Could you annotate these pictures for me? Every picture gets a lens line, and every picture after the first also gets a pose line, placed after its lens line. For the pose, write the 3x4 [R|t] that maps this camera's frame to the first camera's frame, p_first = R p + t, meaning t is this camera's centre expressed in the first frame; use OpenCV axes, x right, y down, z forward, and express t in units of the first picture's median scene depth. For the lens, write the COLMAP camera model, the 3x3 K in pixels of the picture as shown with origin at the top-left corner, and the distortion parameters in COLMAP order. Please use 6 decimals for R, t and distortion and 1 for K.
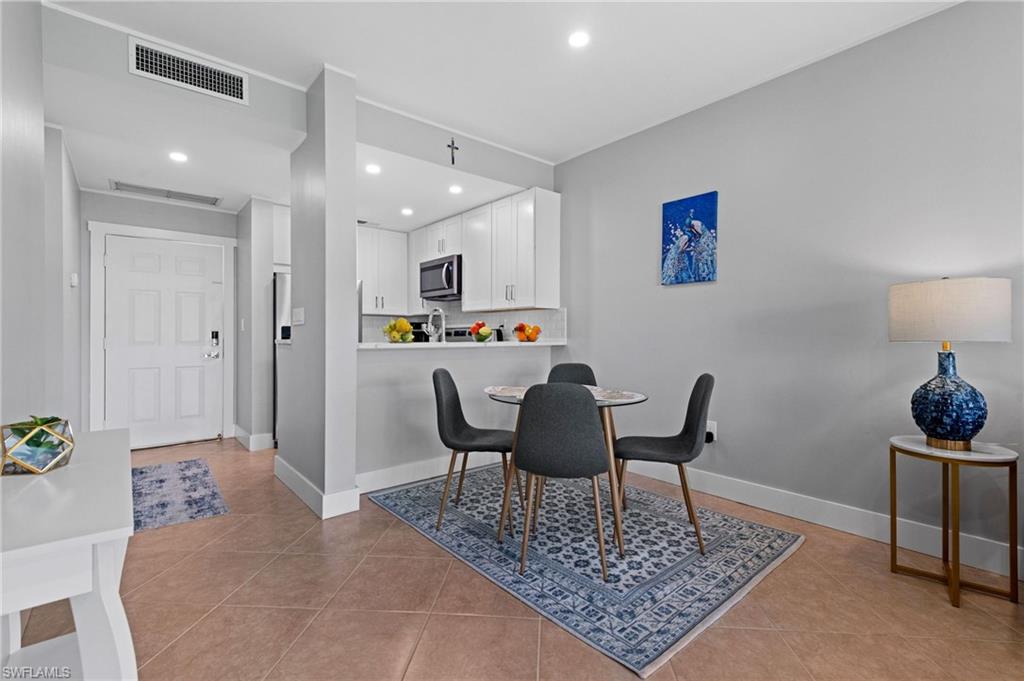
lens RADIAL K [[457.3, 0, 514.3], [0, 457.3, 336.3], [0, 0, 1]] dist [0.013662, -0.002360]
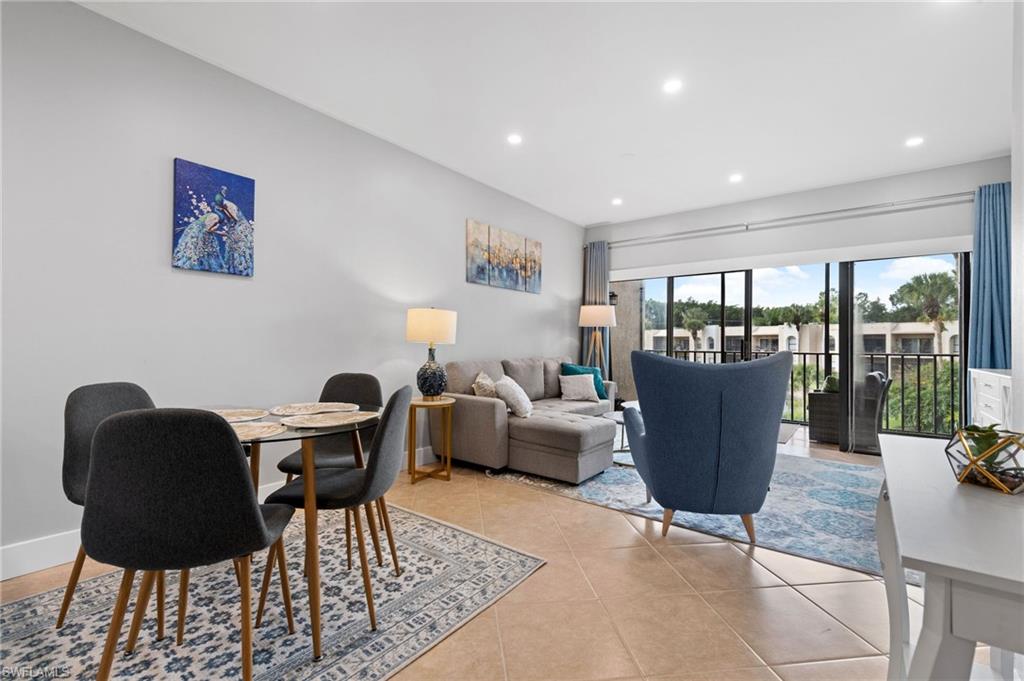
lens RADIAL K [[447.0, 0, 514.3], [0, 447.0, 336.8], [0, 0, 1]] dist [0.011818, -0.003882]
pose [[-0.214770, 0.013616, 0.976570, -0.517158], [-0.004954, 0.999875, -0.015030, 0.008861], [-0.976652, -0.008066, -0.214676, 0.639747]]
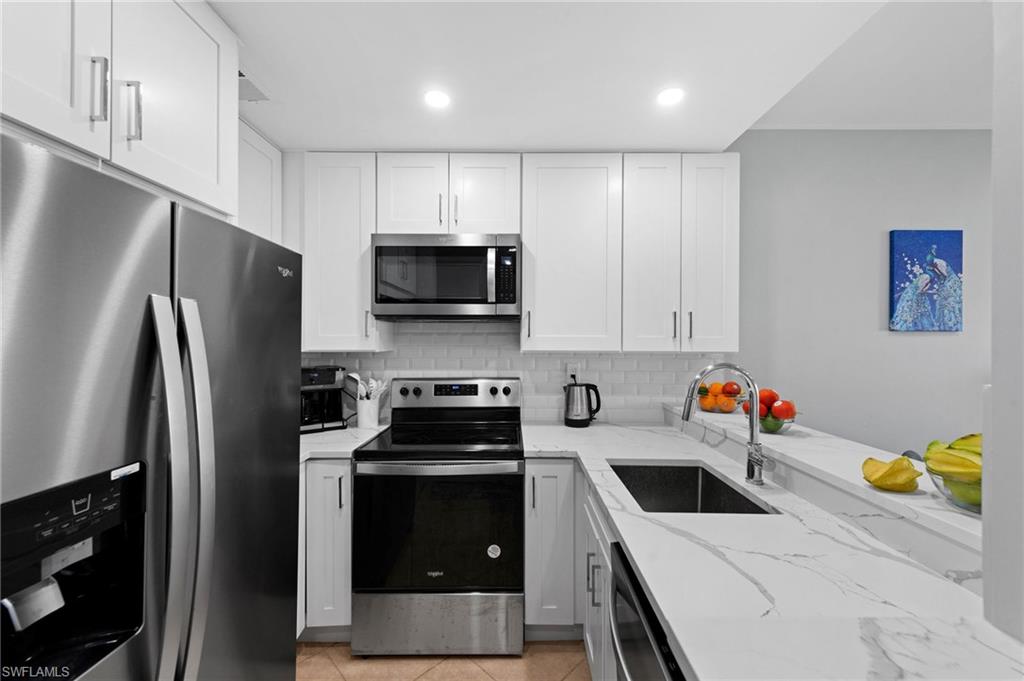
lens RADIAL K [[409.0, 0, 509.8], [0, 409.0, 342.4], [0, 0, 1]] dist [0.014558, -0.004262]
pose [[0.651771, -0.000656, 0.758416, -0.690960], [0.000173, 1.000000, 0.000716, -0.095360], [-0.758416, -0.000335, 0.651771, 1.072223]]
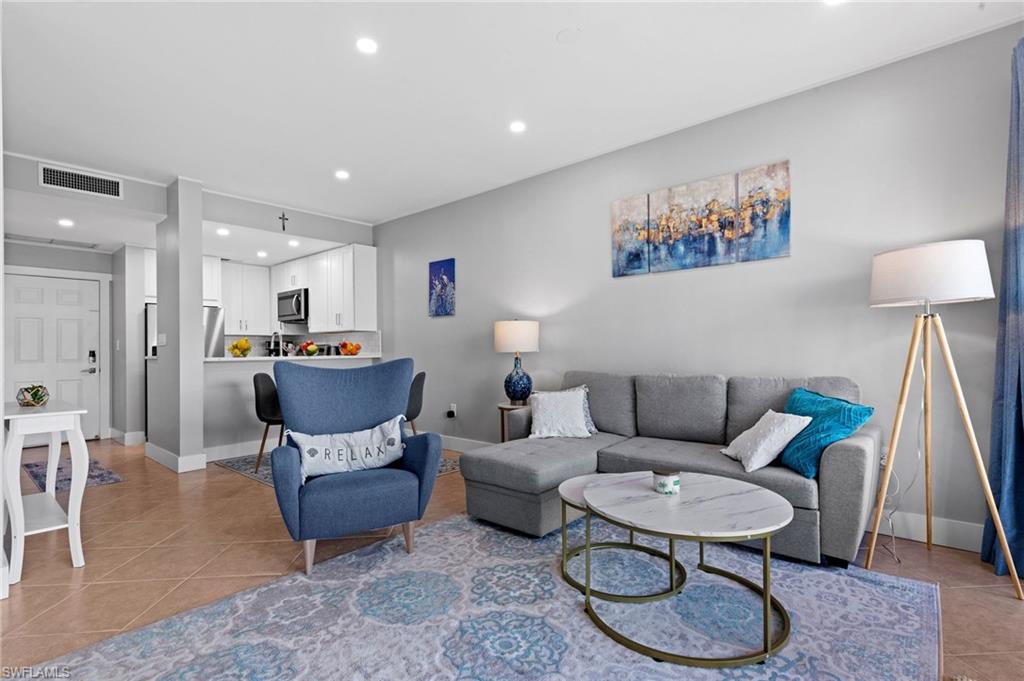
lens RADIAL K [[485.4, 0, 511.0], [0, 485.4, 346.0], [0, 0, 1]] dist [0.013566, -0.003890]
pose [[0.988963, -0.011020, 0.147755, 0.362305], [0.012640, 0.999870, -0.010028, 0.004758], [-0.147626, 0.011785, 0.988973, -0.635517]]
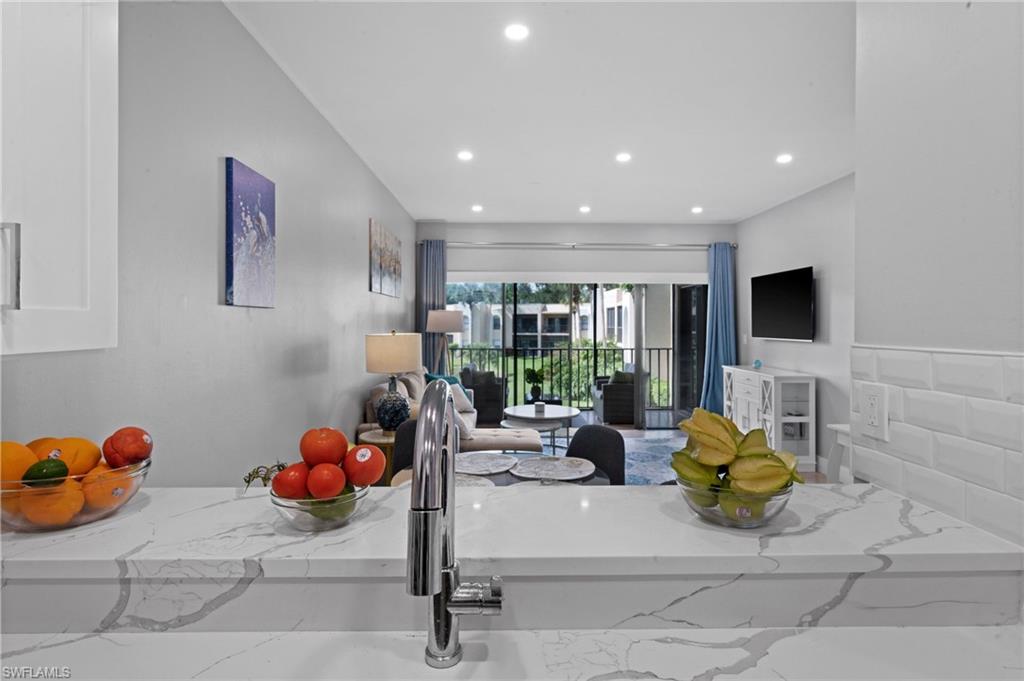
lens RADIAL K [[542.1, 0, 519.7], [0, 542.1, 321.5], [0, 0, 1]] dist [0.000211, -0.001149]
pose [[-0.783396, 0.001093, 0.621522, -0.357970], [0.001142, 0.999999, -0.000318, -0.095502], [-0.621522, 0.000460, -0.783396, 1.335232]]
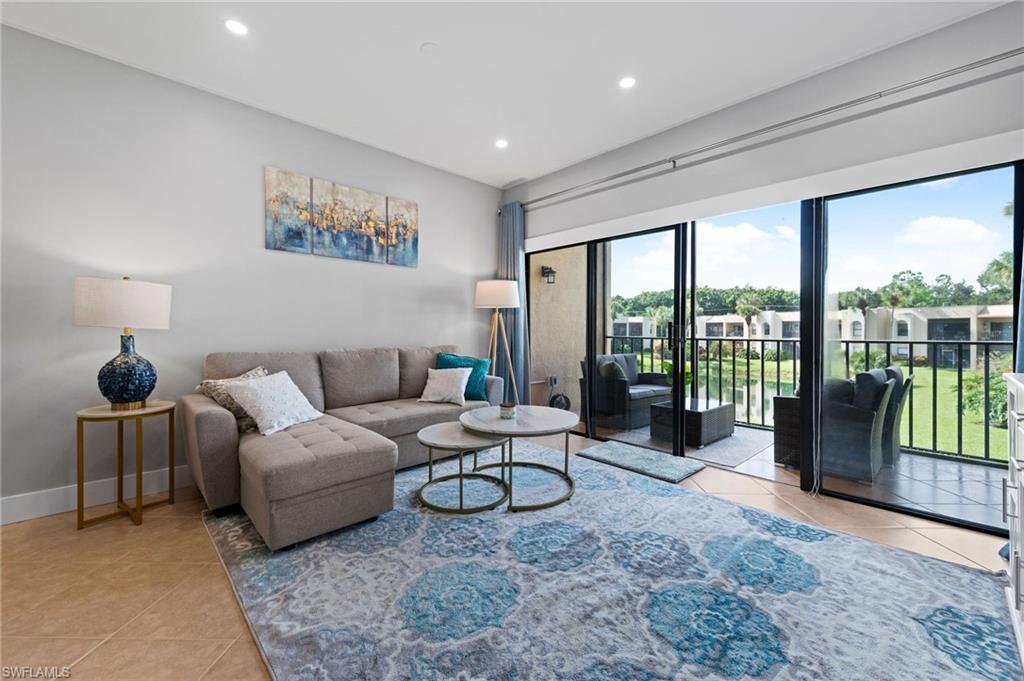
lens RADIAL K [[409.0, 0, 516.0], [0, 409.0, 329.1], [0, 0, 1]] dist [0.014558, -0.004262]
pose [[-0.067946, 0.003603, 0.997682, -0.173109], [0.000054, 0.999993, -0.003607, 0.013250], [-0.997689, -0.000192, -0.067946, -0.001382]]
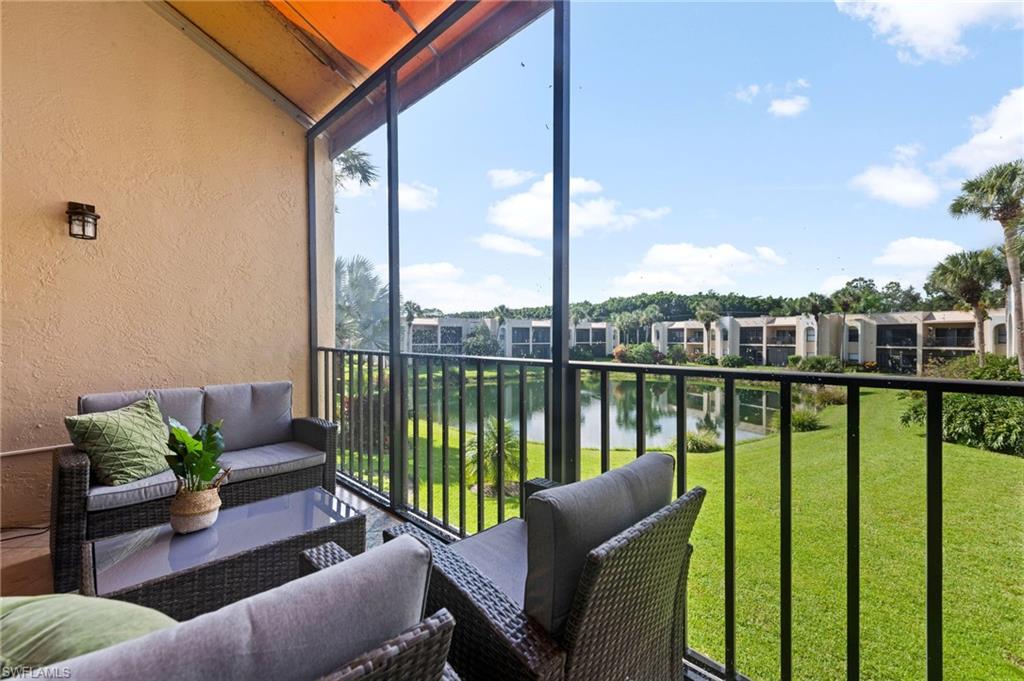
lens RADIAL K [[409.0, 0, 517.8], [0, 409.0, 337.4], [0, 0, 1]] dist [0.014558, -0.004262]
pose [[-0.130918, -0.002491, 0.991390, 0.541641], [0.000473, 0.999997, 0.002575, 0.005077], [-0.991393, 0.000806, -0.130916, -0.925763]]
